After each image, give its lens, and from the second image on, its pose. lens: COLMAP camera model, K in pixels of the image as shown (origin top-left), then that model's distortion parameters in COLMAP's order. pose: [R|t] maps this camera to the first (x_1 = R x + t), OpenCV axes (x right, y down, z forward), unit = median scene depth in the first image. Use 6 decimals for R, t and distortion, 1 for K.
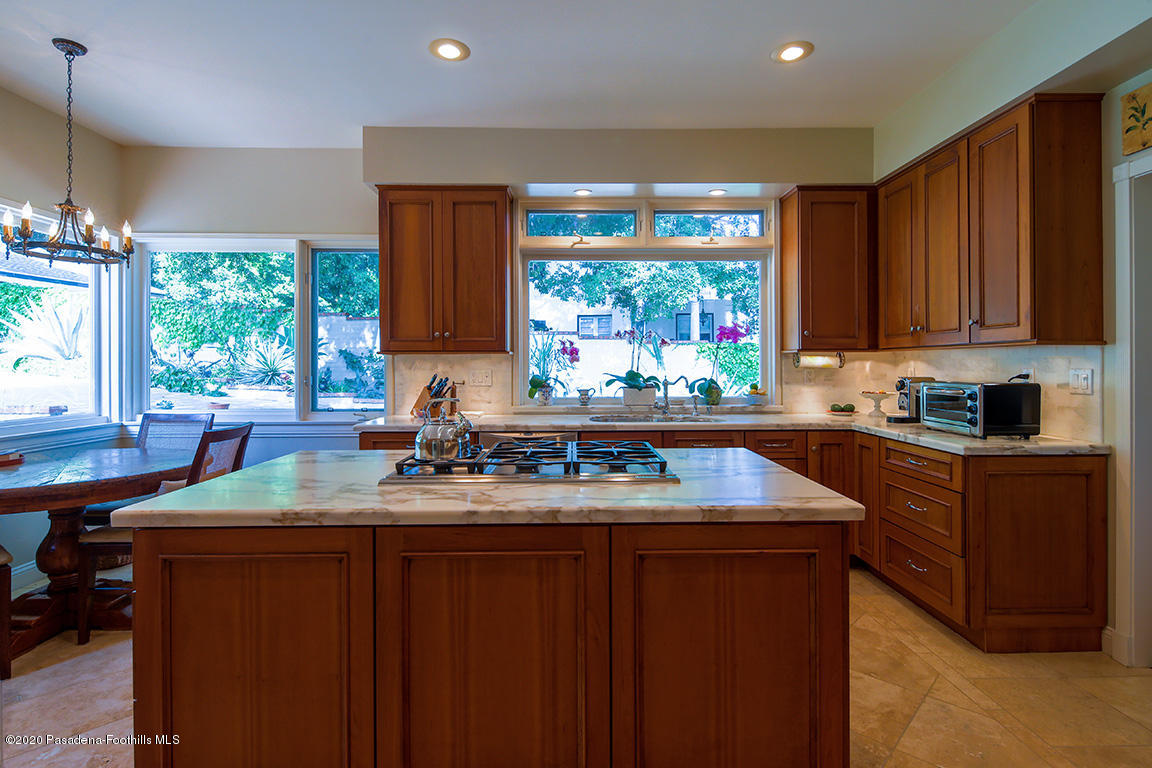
lens RADIAL K [[566.1, 0, 576.0], [0, 566.1, 384.0], [0, 0, 1]] dist [-0.001071, -0.008216]
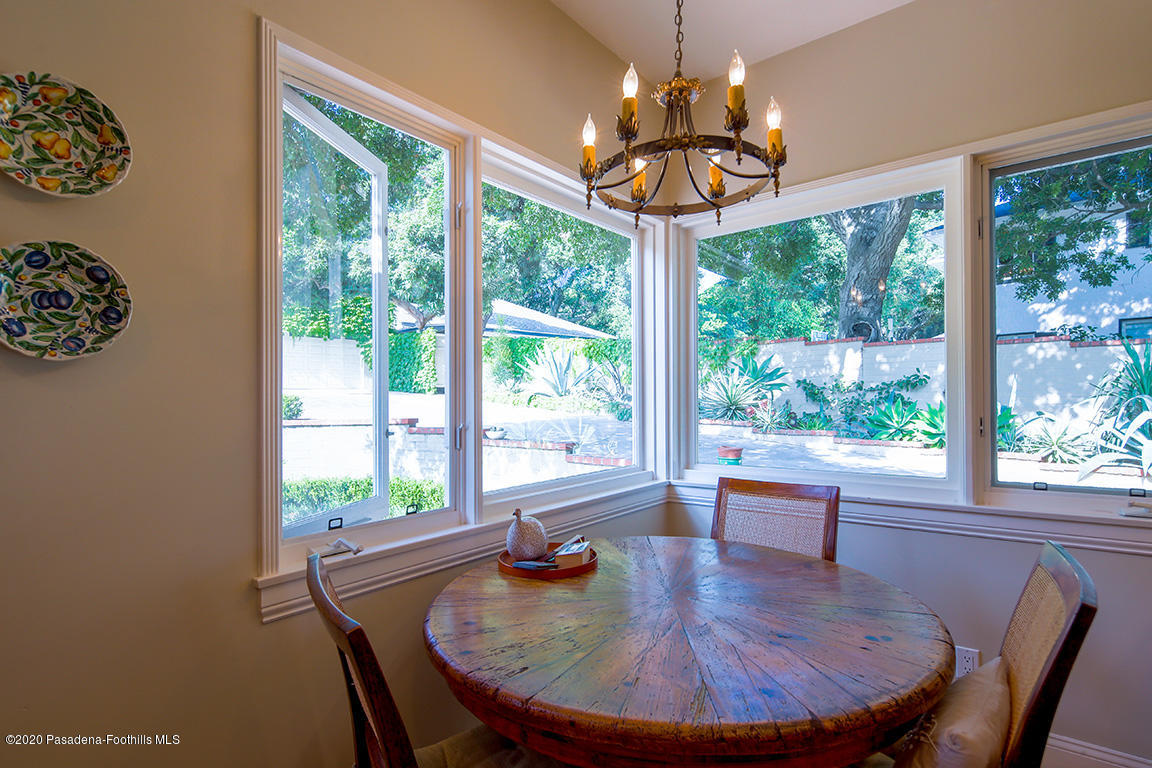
lens RADIAL K [[566.0, 0, 576.0], [0, 566.0, 384.0], [0, 0, 1]] dist [0.000423, -0.000026]
pose [[0.772111, -0.030471, -0.634757, -0.155360], [-0.005674, 0.998479, -0.054834, -0.004708], [0.635462, 0.045939, 0.770764, 0.131360]]
